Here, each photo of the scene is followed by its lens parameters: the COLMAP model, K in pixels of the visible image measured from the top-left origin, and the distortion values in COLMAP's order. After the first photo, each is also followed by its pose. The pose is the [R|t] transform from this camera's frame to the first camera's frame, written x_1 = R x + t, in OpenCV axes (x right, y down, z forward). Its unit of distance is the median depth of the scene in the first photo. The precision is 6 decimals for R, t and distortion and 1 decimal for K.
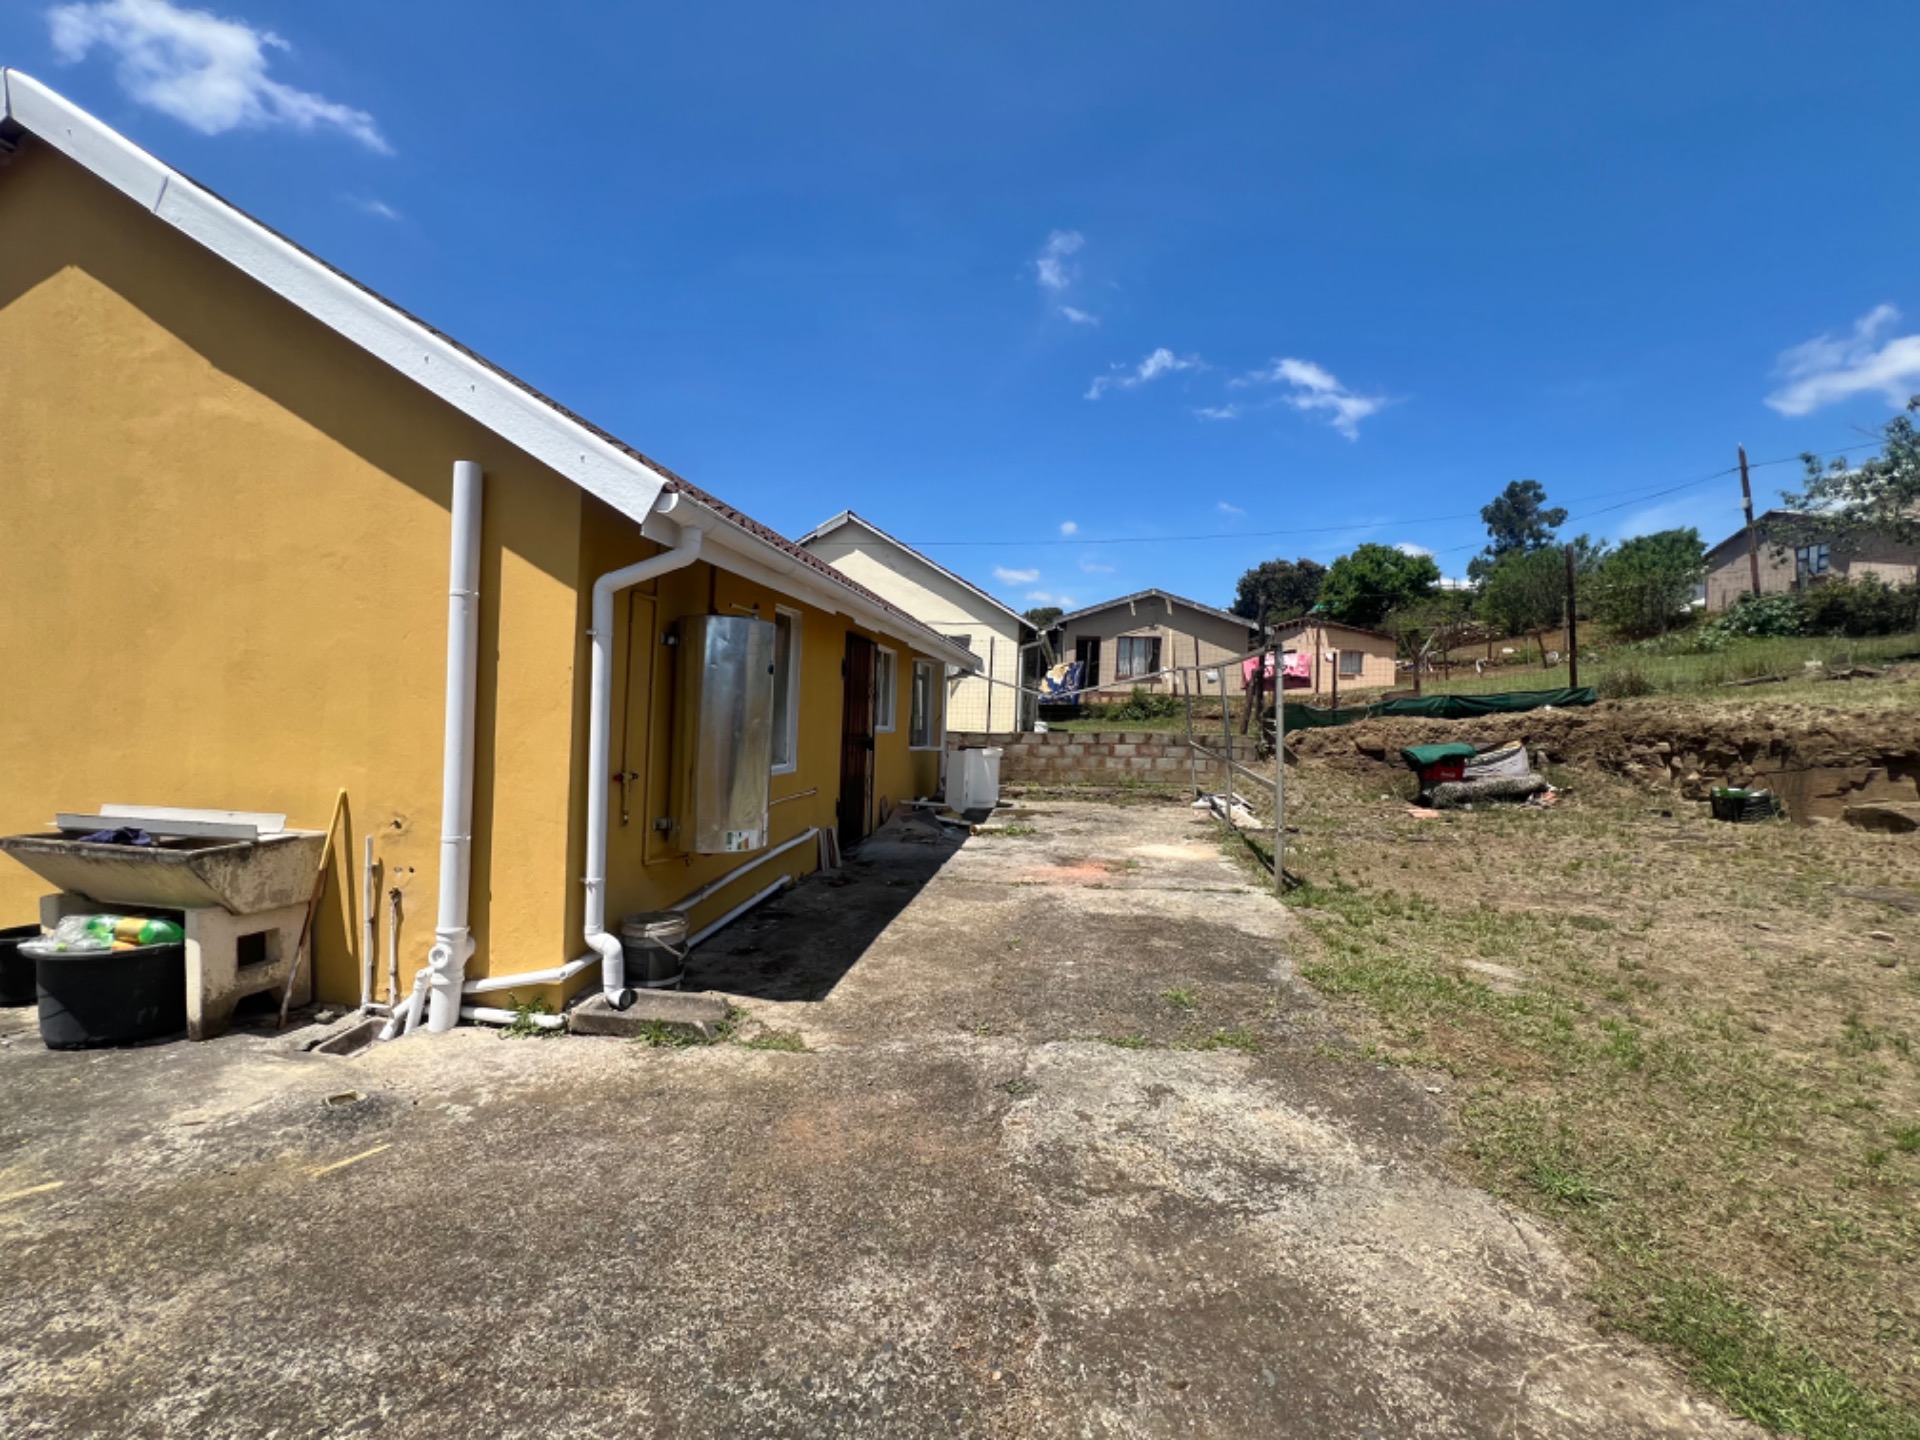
lens RADIAL K [[773.9, 0, 949.7], [0, 773.9, 715.0], [0, 0, 1]] dist [-0.005362, 0.001627]
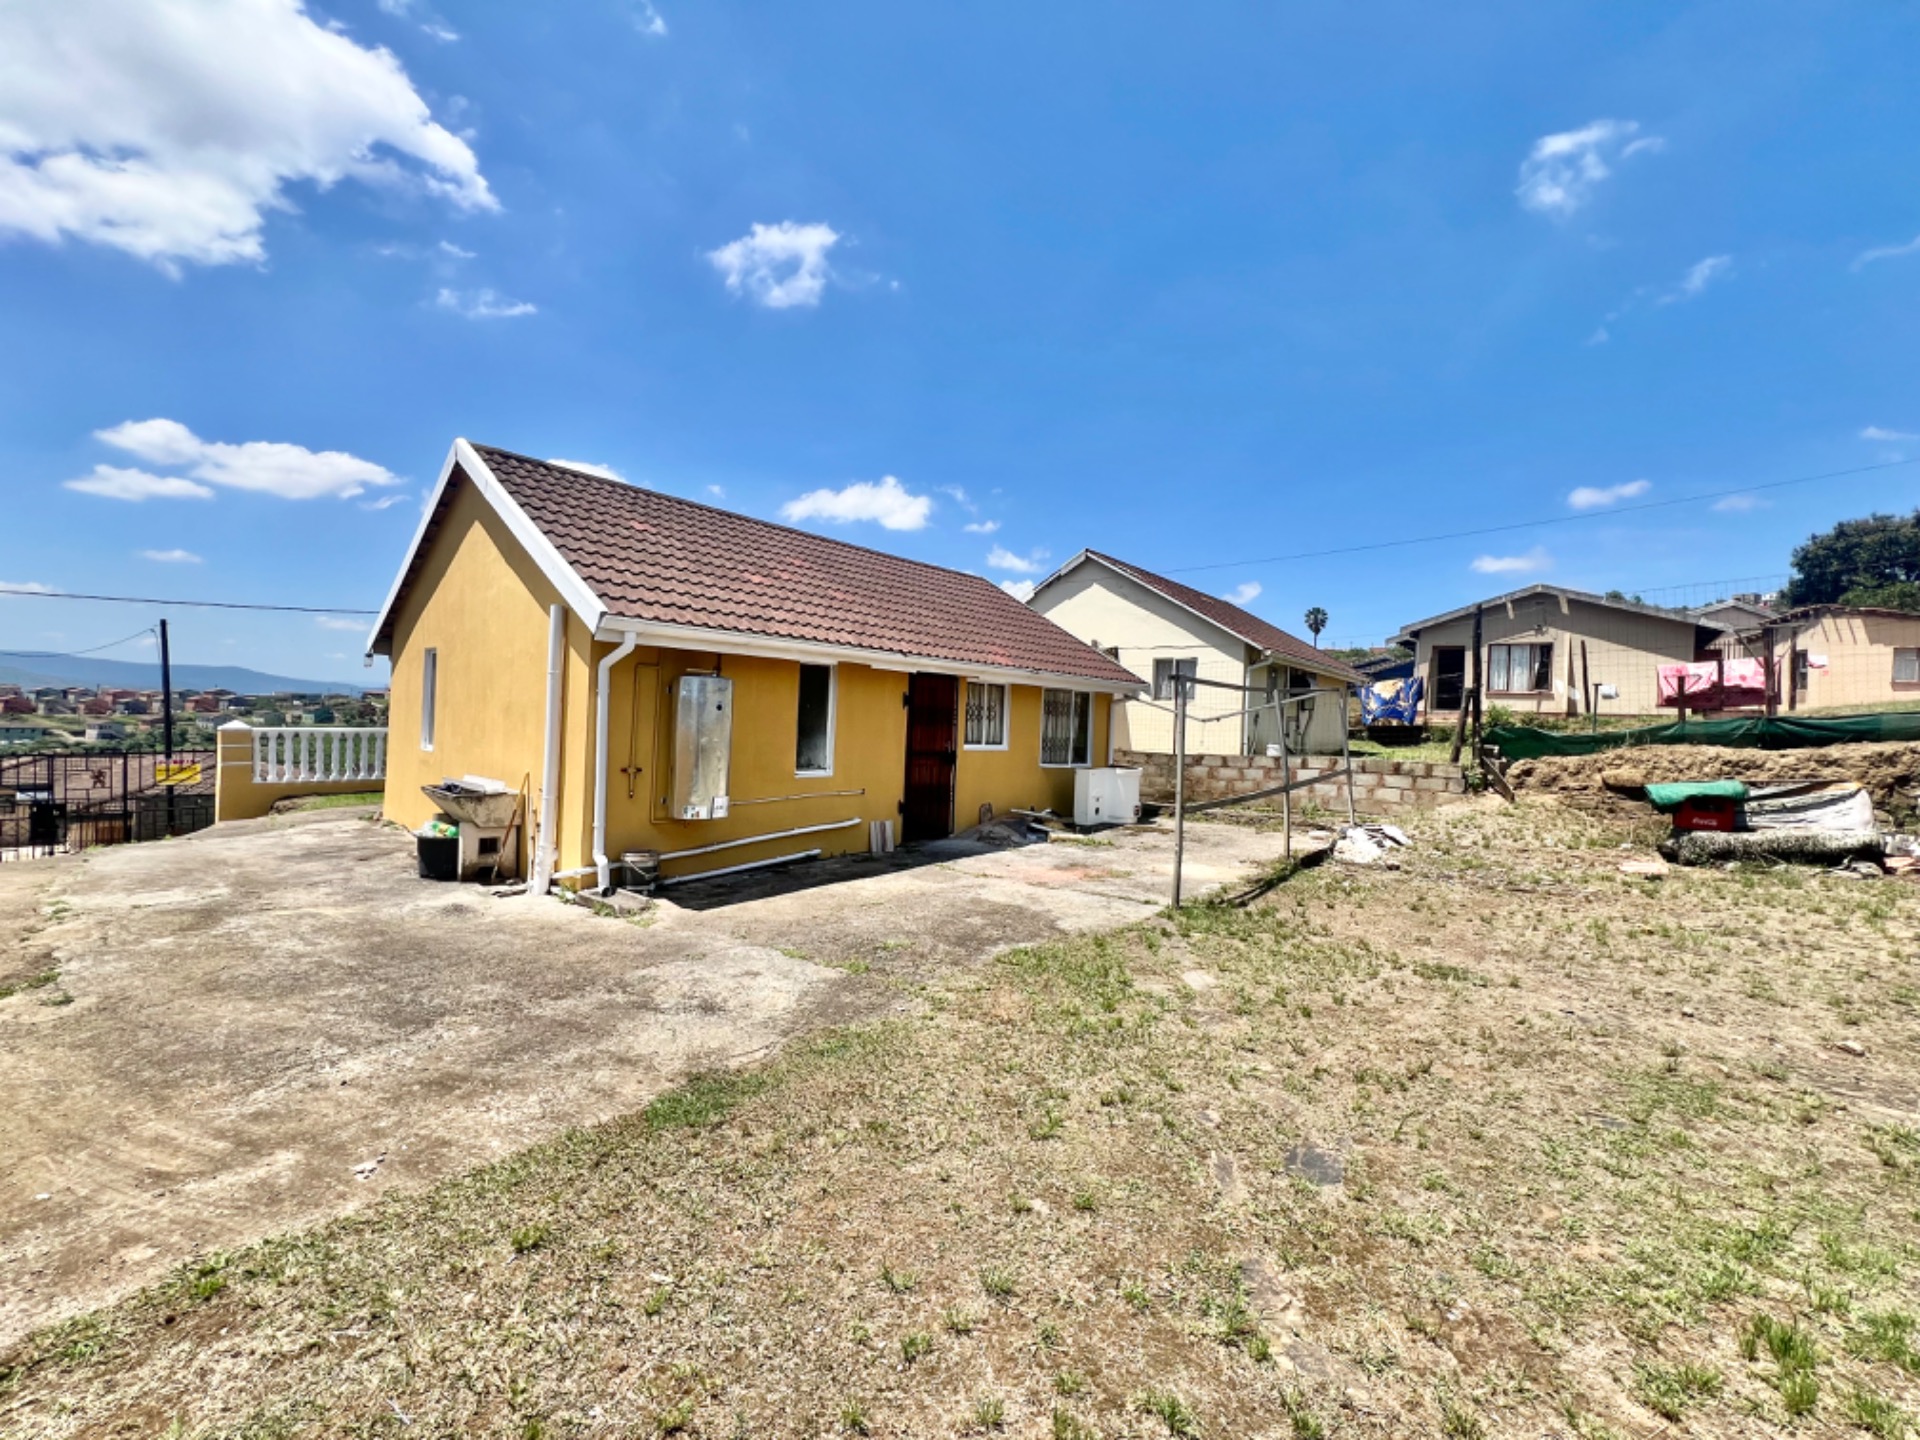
lens RADIAL K [[772.5, 0, 950.6], [0, 772.5, 711.4], [0, 0, 1]] dist [-0.003634, 0.000887]
pose [[0.854471, -0.005068, -0.519474, 0.397591], [-0.009336, 0.999641, -0.025110, -0.006135], [0.519415, 0.026305, 0.854117, -0.046368]]
